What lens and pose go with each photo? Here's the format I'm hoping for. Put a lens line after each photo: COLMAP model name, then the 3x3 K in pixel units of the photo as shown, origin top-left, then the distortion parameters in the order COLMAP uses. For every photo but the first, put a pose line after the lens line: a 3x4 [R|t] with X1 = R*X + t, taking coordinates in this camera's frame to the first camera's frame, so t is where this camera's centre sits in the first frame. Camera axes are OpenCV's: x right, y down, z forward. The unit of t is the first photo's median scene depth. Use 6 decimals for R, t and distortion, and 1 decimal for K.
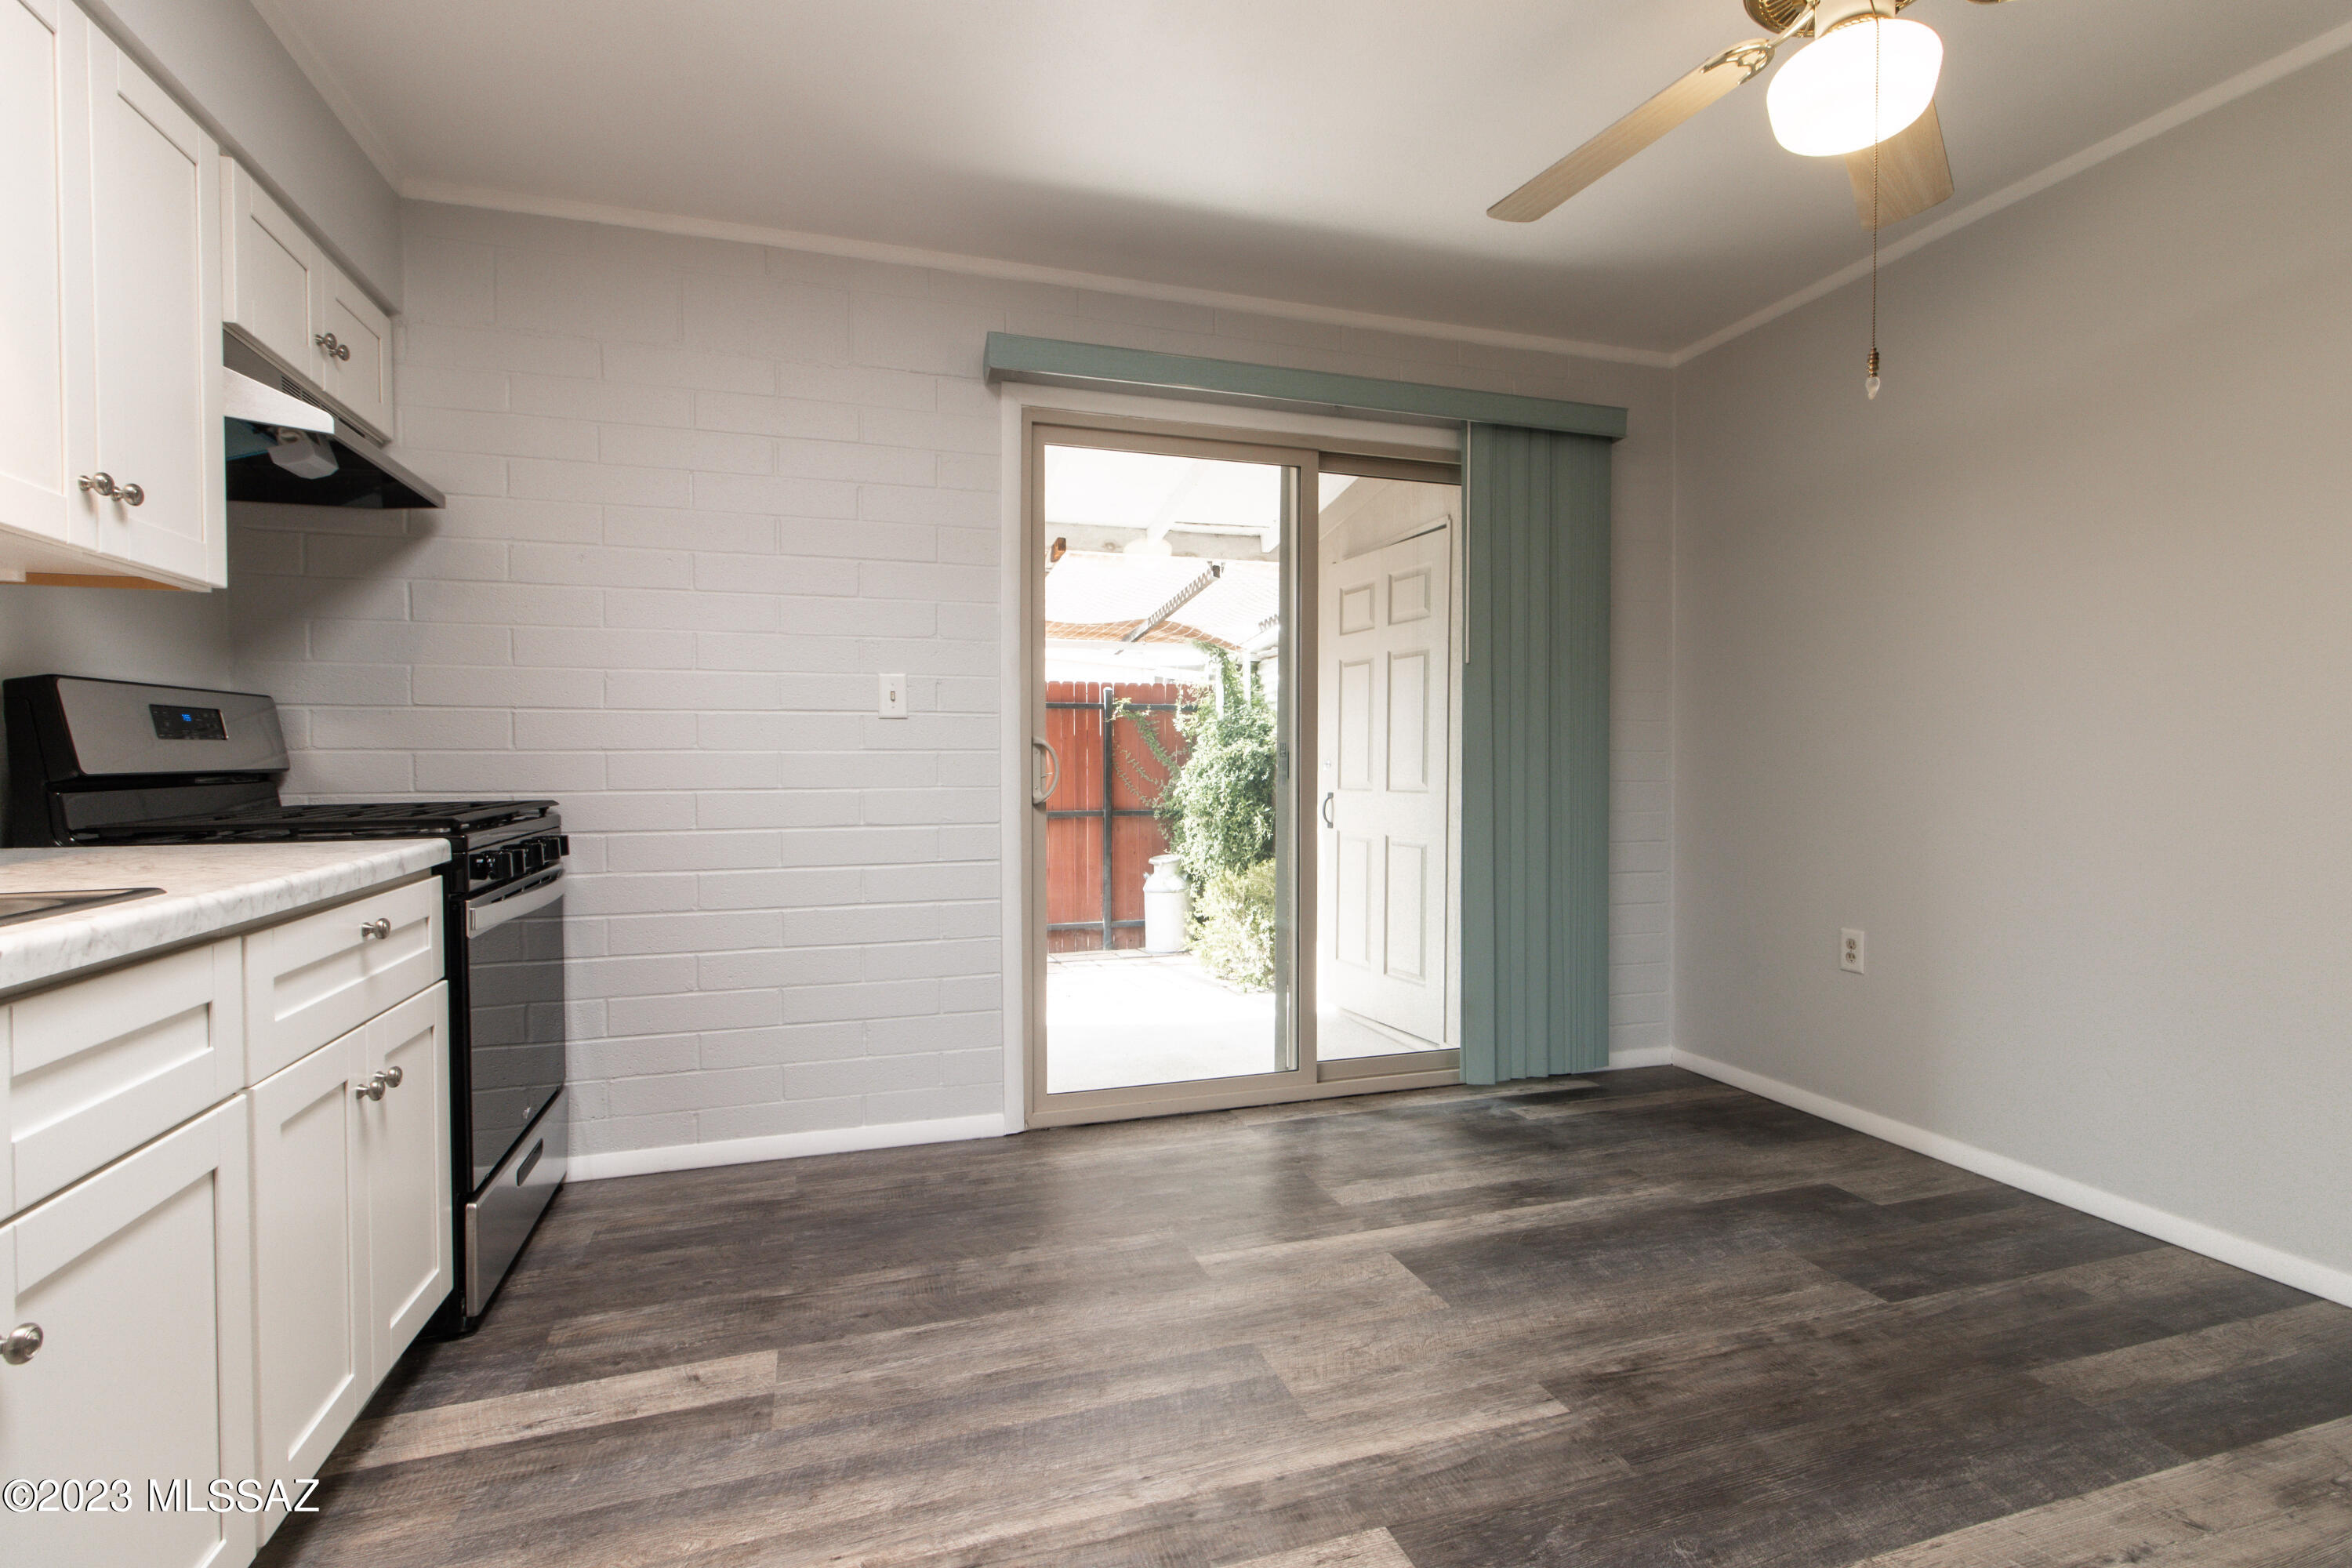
lens RADIAL K [[1114.5, 0, 1191.6], [0, 1114.5, 782.0], [0, 0, 1]] dist [0.002435, 0.000991]
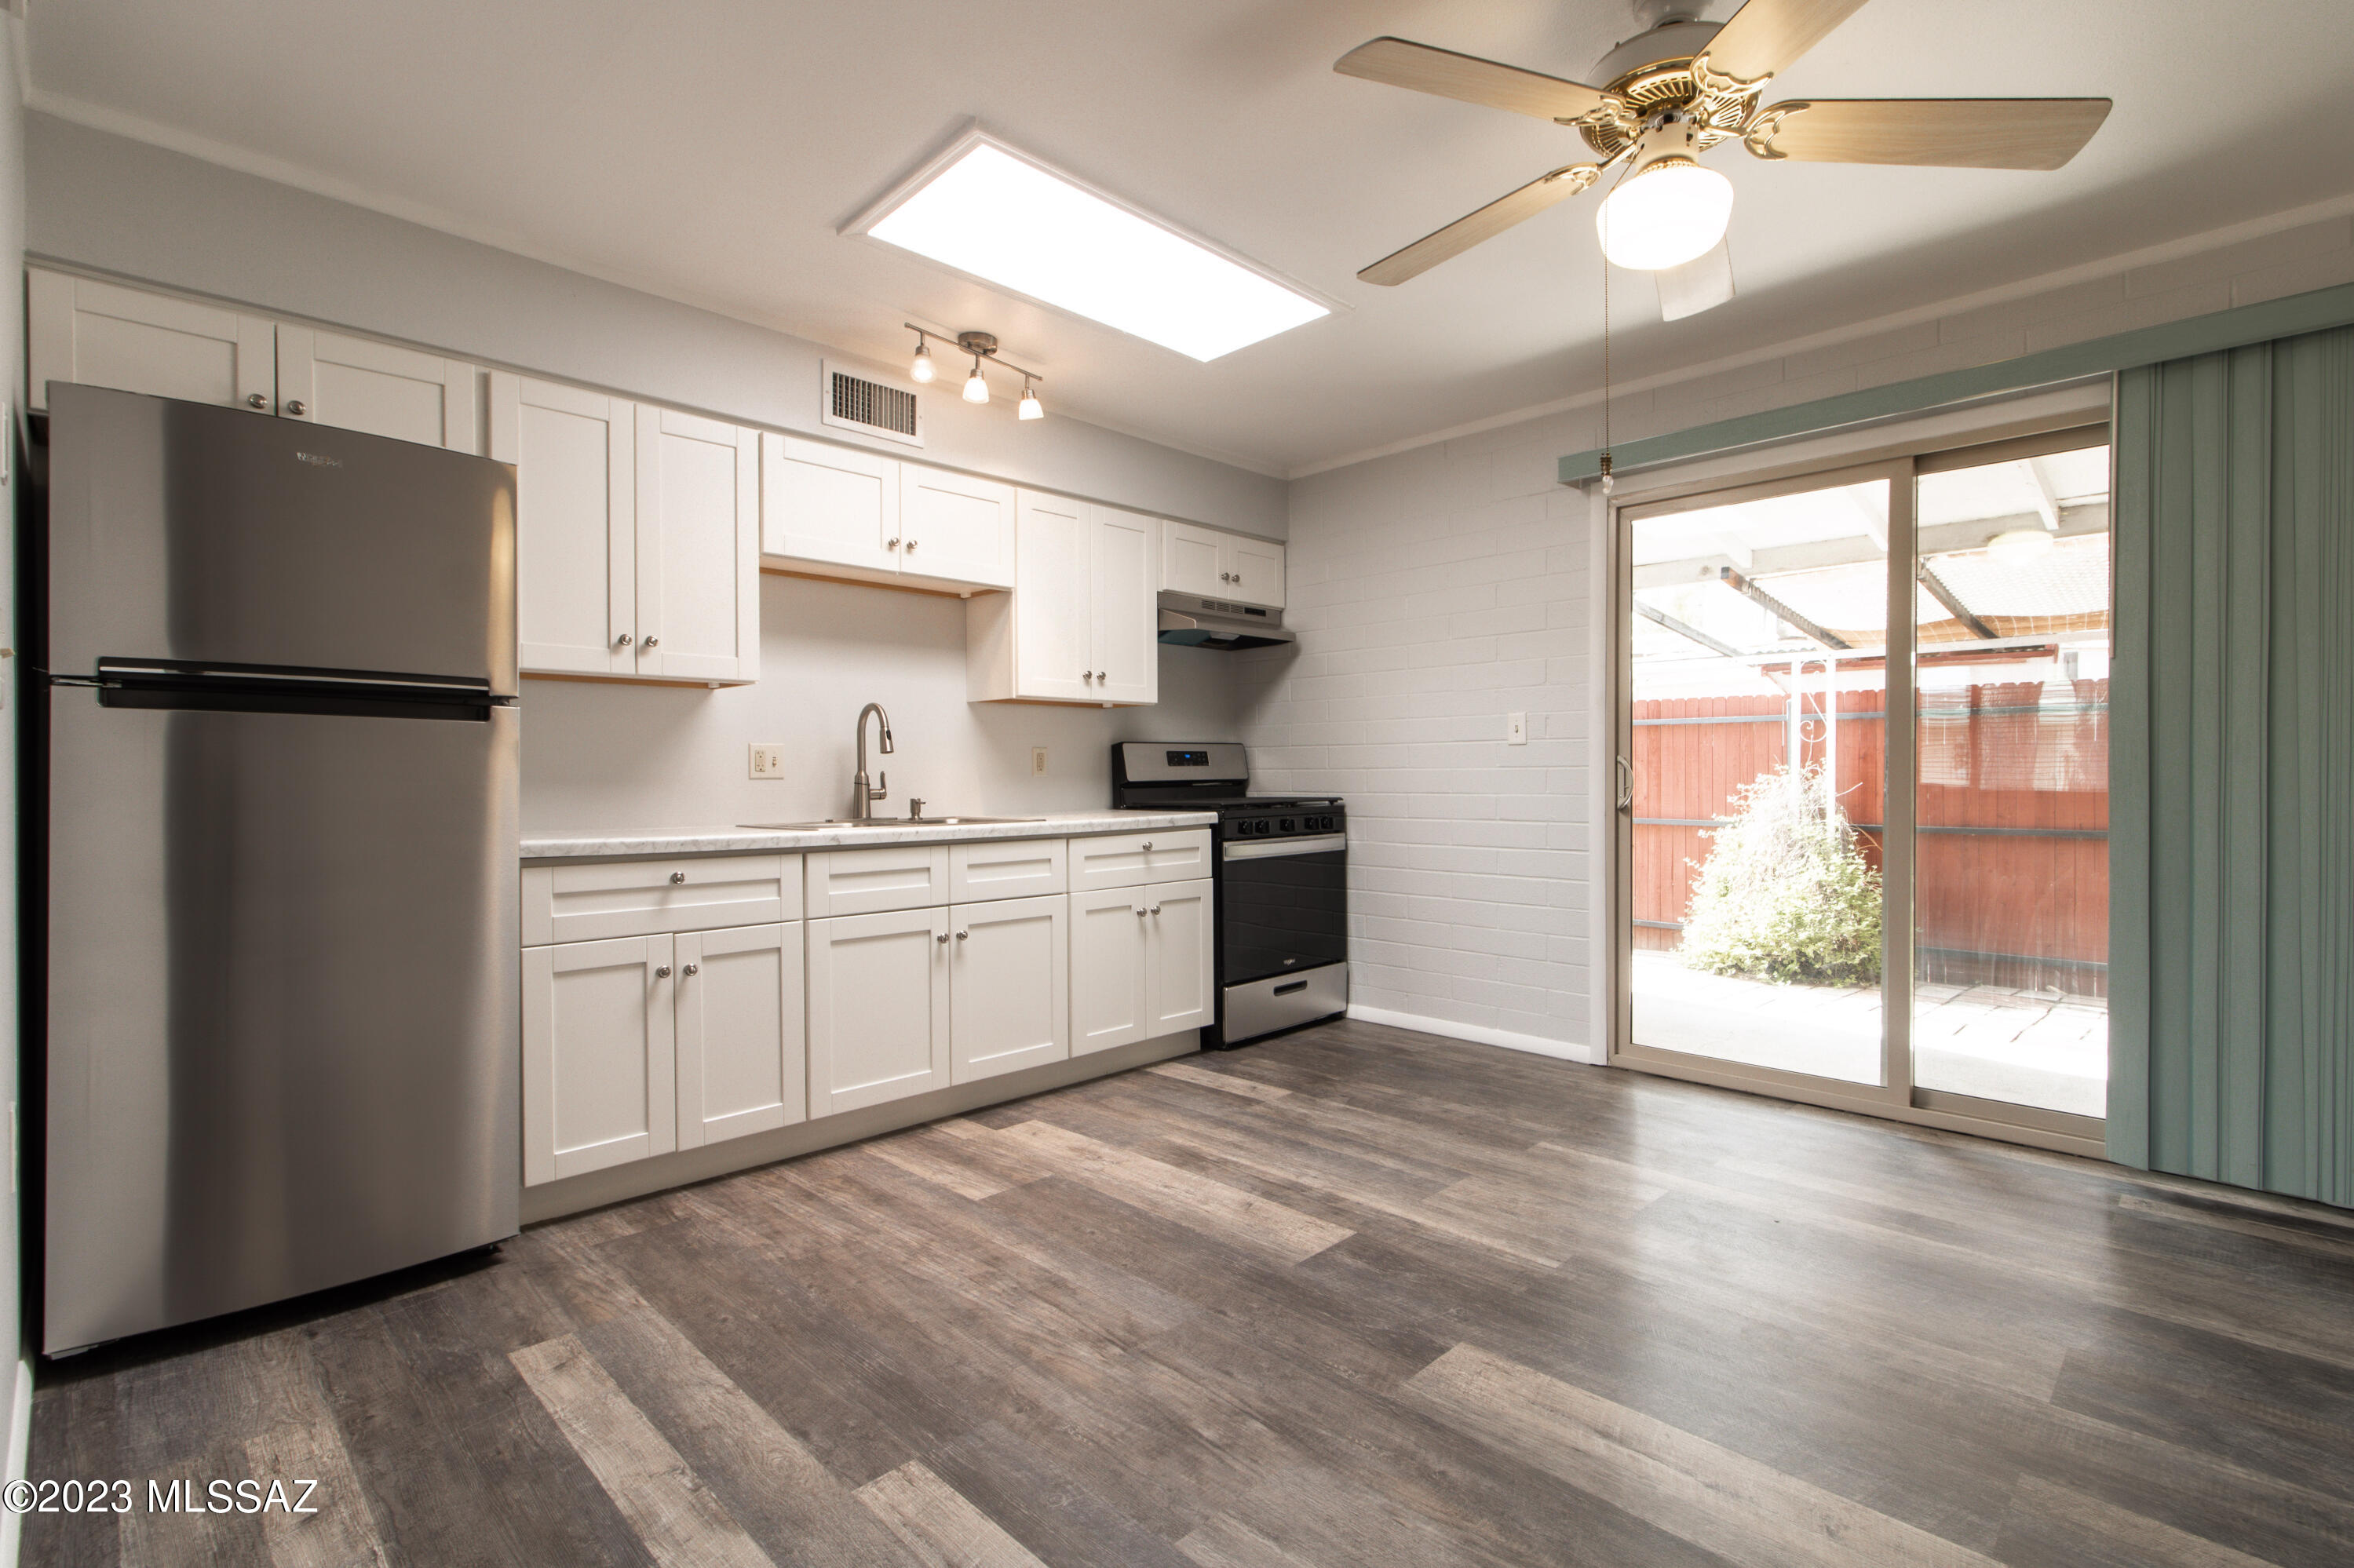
lens RADIAL K [[1098.0, 0, 1196.2], [0, 1098.0, 782.1], [0, 0, 1]] dist [0.001711, 0.000535]
pose [[0.451222, 0.006748, -0.892386, 1.089182], [-0.013446, 0.999909, 0.000762, -0.007442], [0.892311, 0.011655, 0.451271, 0.018821]]
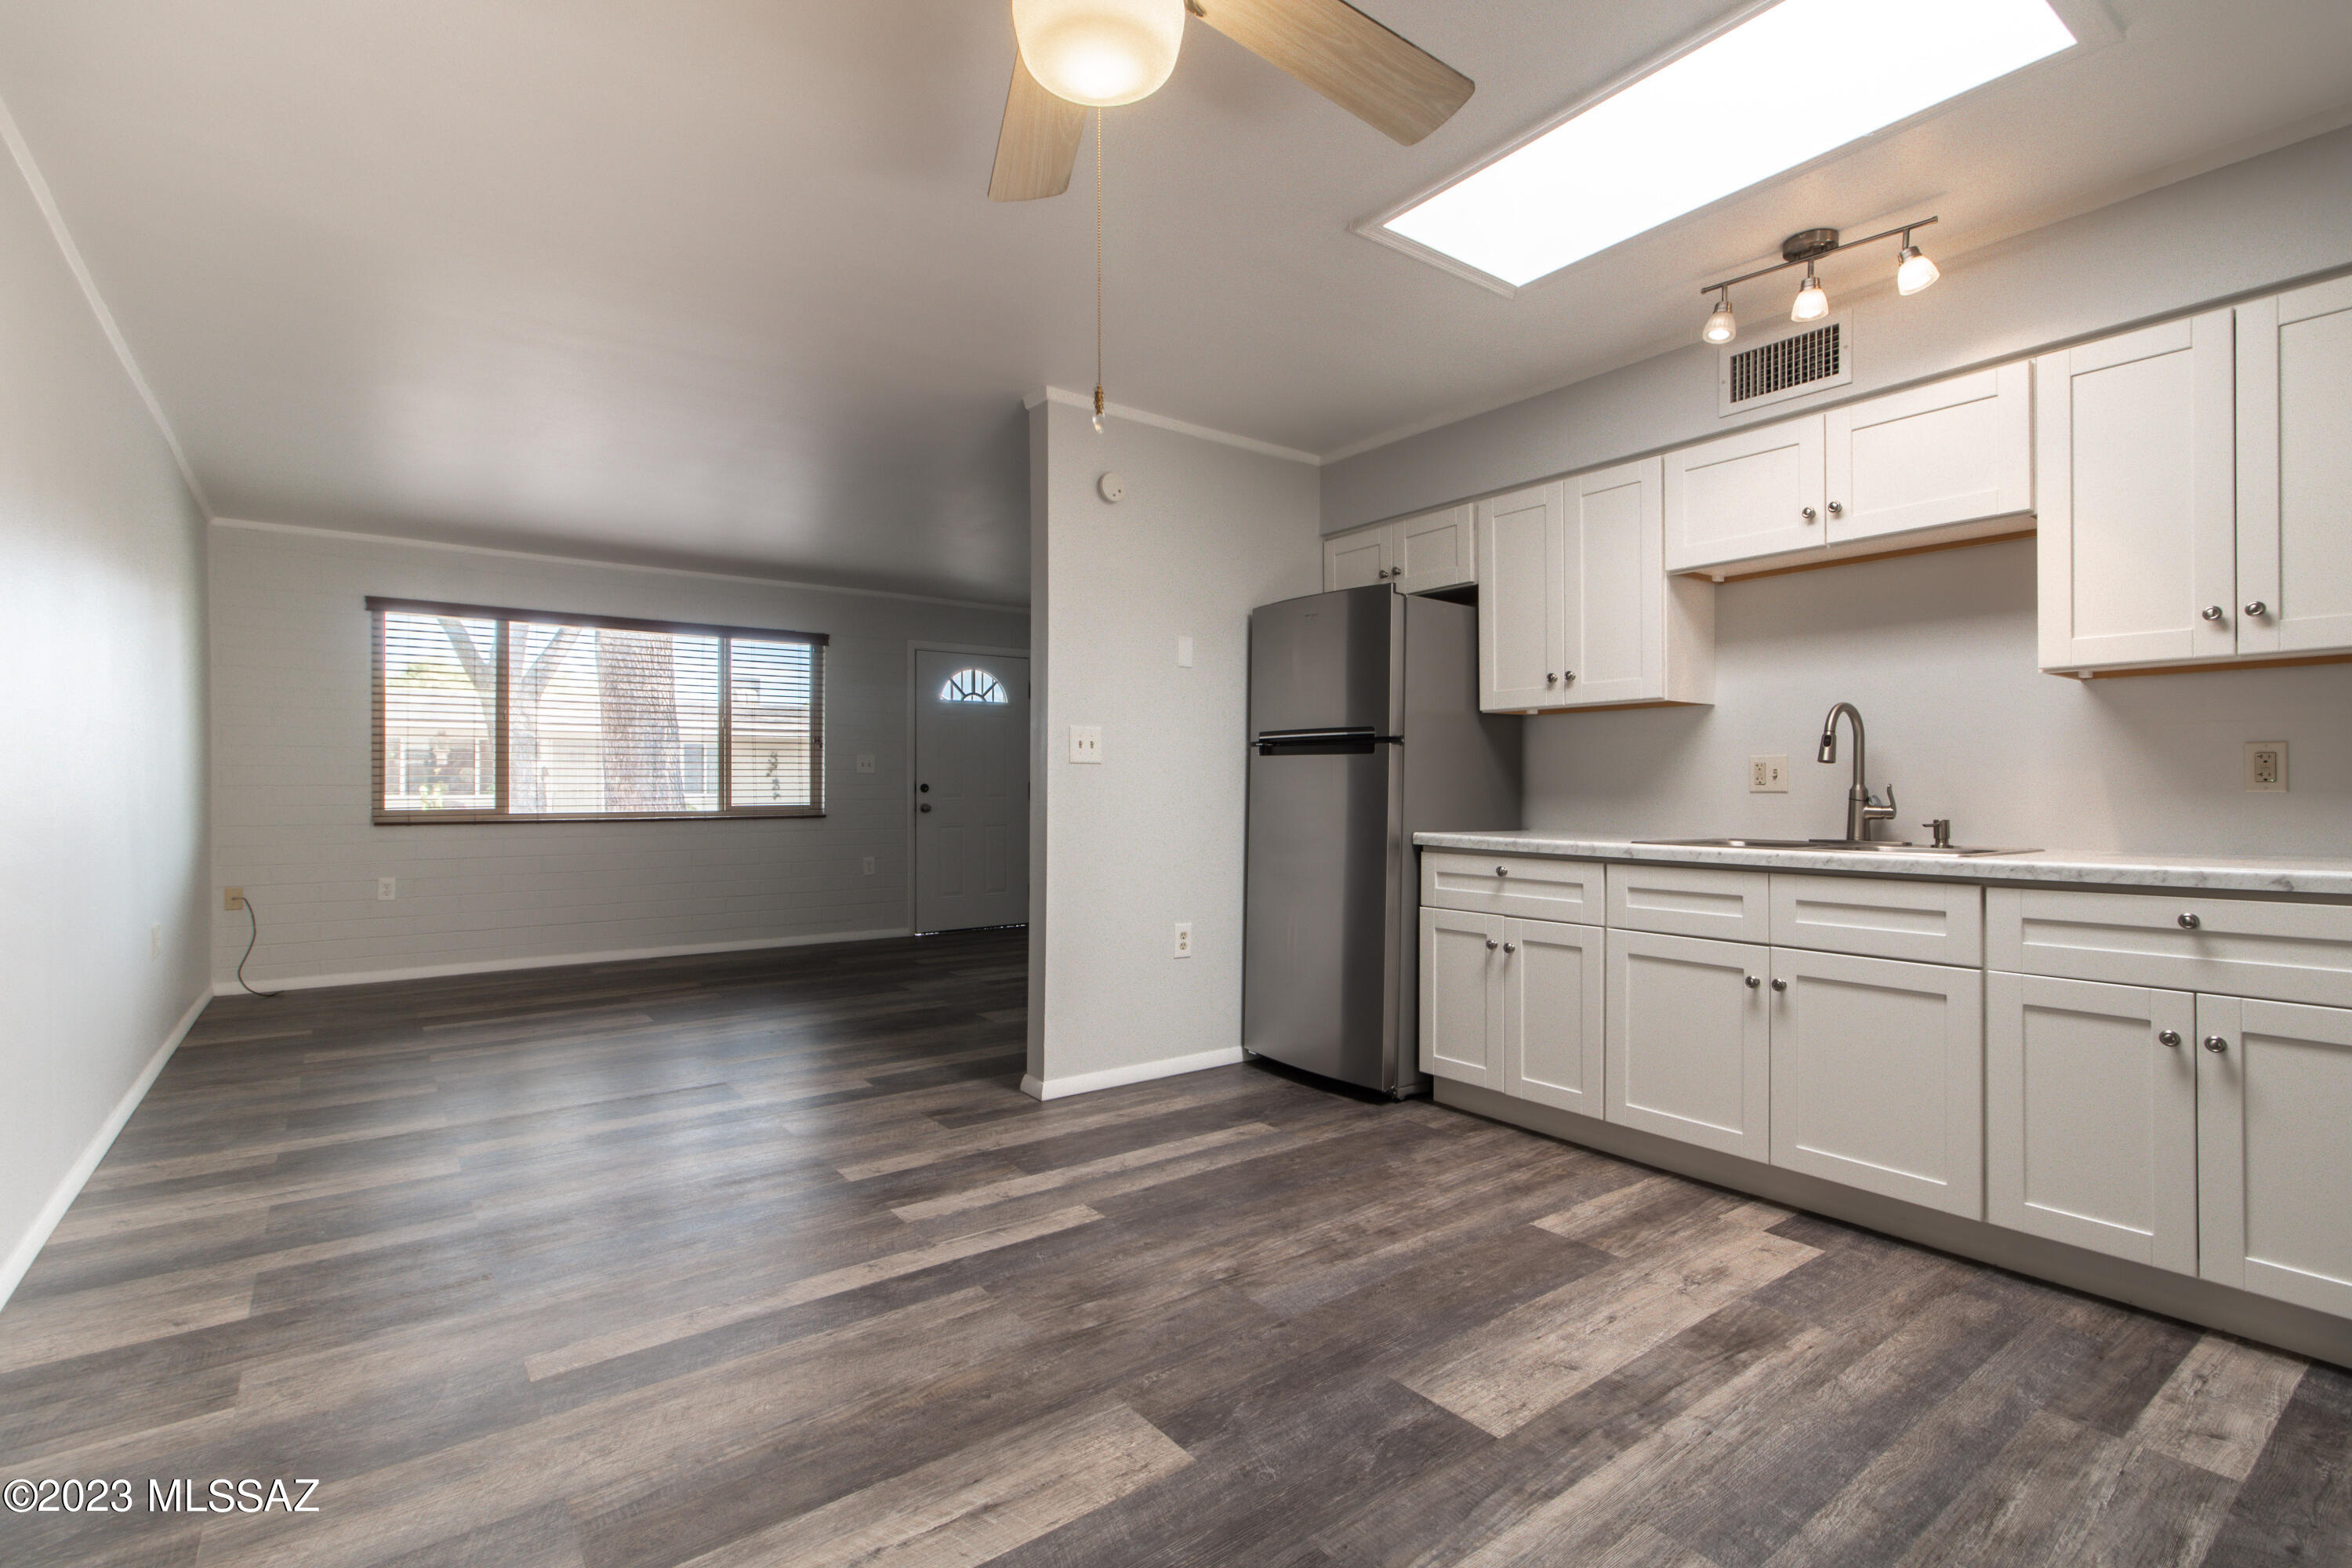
lens RADIAL K [[1086.6, 0, 1170.7], [0, 1086.6, 779.1], [0, 0, 1]] dist [0.001301, 0.000562]
pose [[-0.950515, -0.001638, -0.310673, 0.613740], [-0.004388, 0.999957, 0.008155, -0.030568], [0.310646, 0.009115, -0.950482, 1.405705]]
